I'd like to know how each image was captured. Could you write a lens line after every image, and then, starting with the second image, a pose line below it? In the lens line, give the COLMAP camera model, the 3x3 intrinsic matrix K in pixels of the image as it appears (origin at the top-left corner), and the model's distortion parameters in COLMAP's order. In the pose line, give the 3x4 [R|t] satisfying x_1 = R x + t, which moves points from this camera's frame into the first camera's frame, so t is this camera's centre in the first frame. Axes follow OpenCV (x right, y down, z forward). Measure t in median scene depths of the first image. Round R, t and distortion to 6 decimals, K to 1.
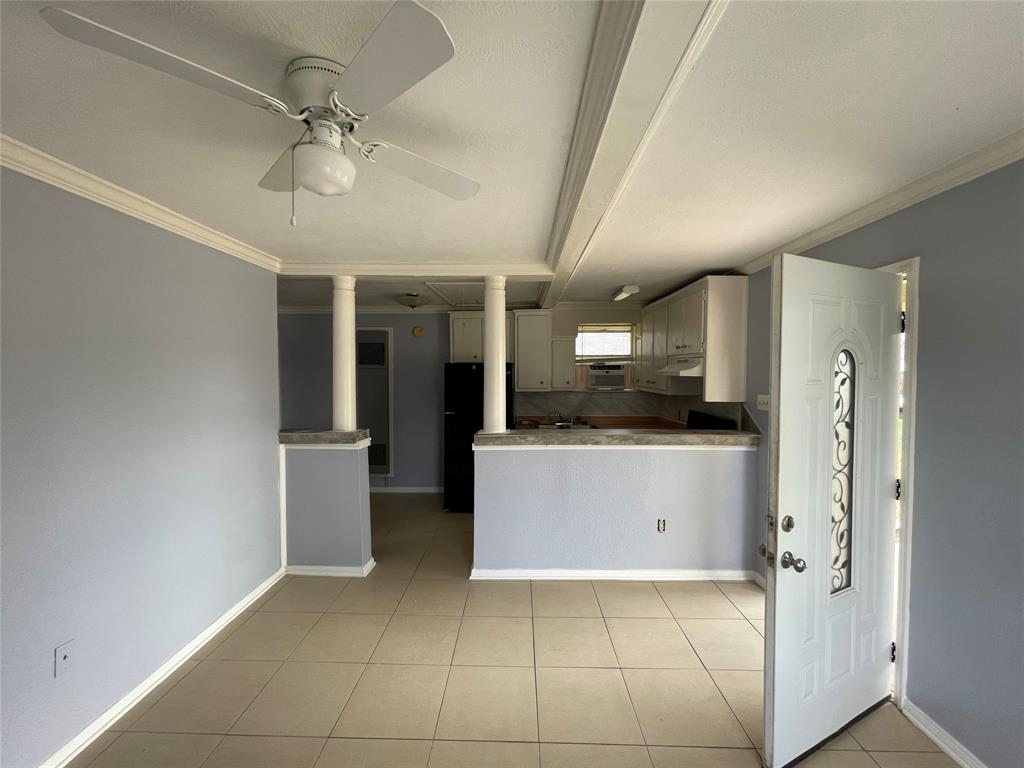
lens RADIAL K [[416.9, 0, 512.0], [0, 416.9, 384.0], [0, 0, 1]] dist [0.001673, 0.000034]
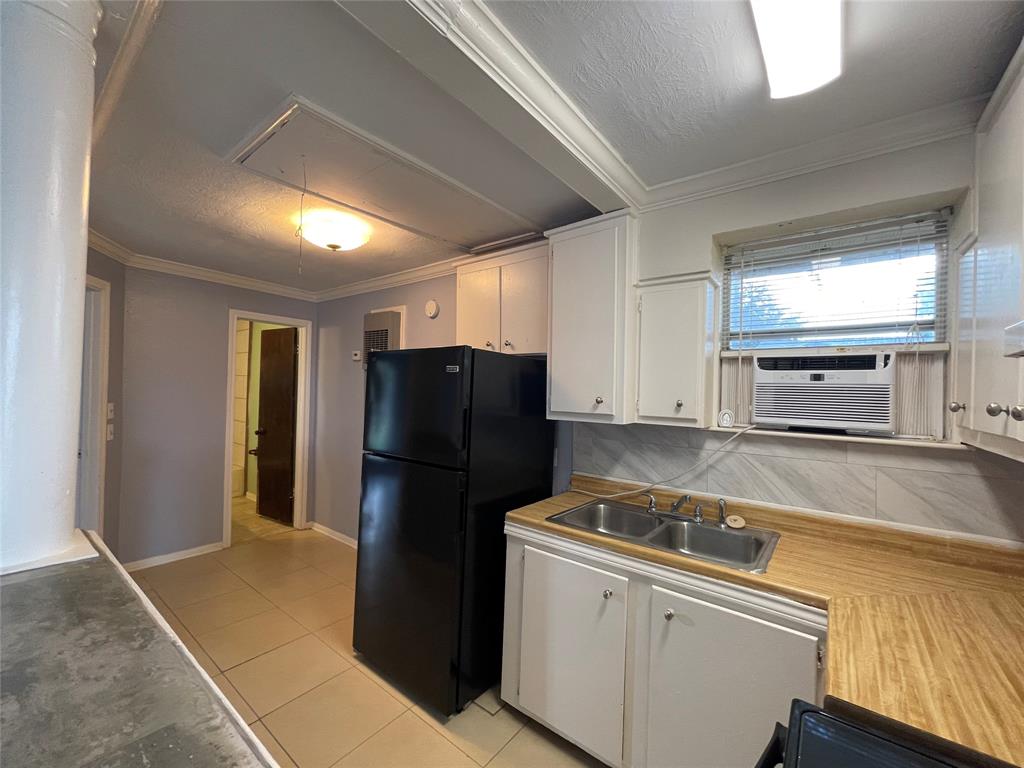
lens RADIAL K [[416.9, 0, 512.0], [0, 416.9, 384.0], [0, 0, 1]] dist [0.001673, 0.000034]
pose [[0.802729, 0.017025, -0.596101, 0.239008], [-0.049447, 0.998050, -0.038083, 0.000196], [0.594291, 0.060045, 0.802006, 0.626406]]
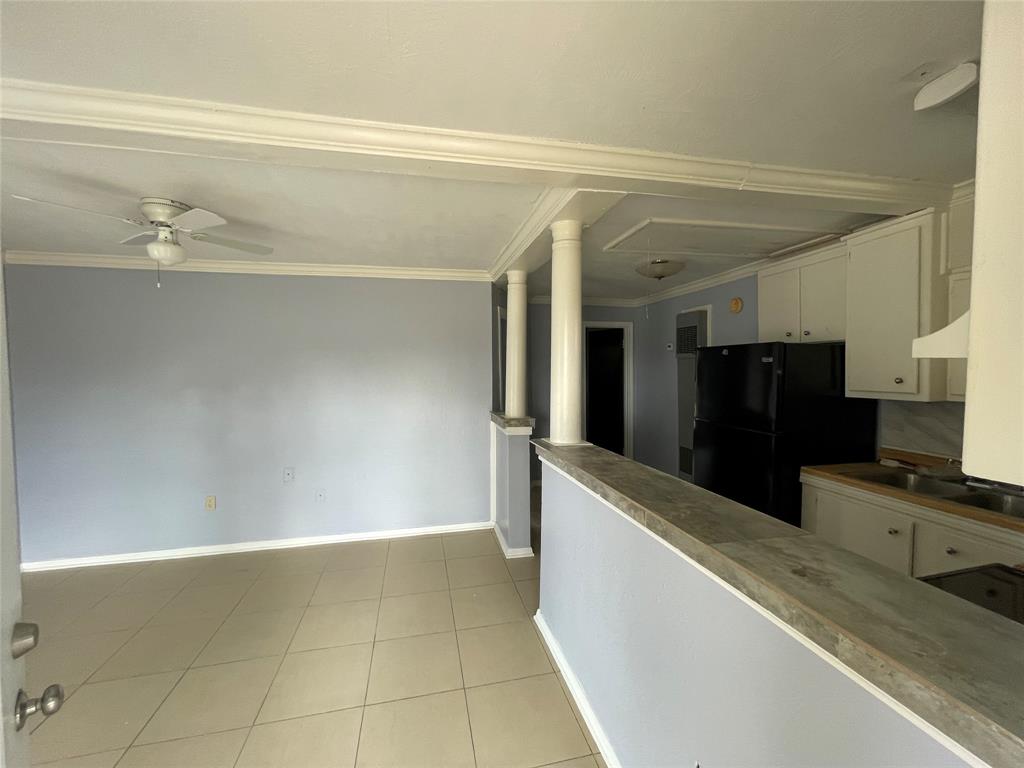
lens RADIAL K [[416.9, 0, 512.0], [0, 416.9, 384.0], [0, 0, 1]] dist [0.001673, 0.000034]
pose [[0.243221, 0.037179, -0.969258, 0.405951], [-0.025453, 0.999166, 0.031939, -0.002996], [0.969637, 0.016902, 0.243964, 0.476376]]
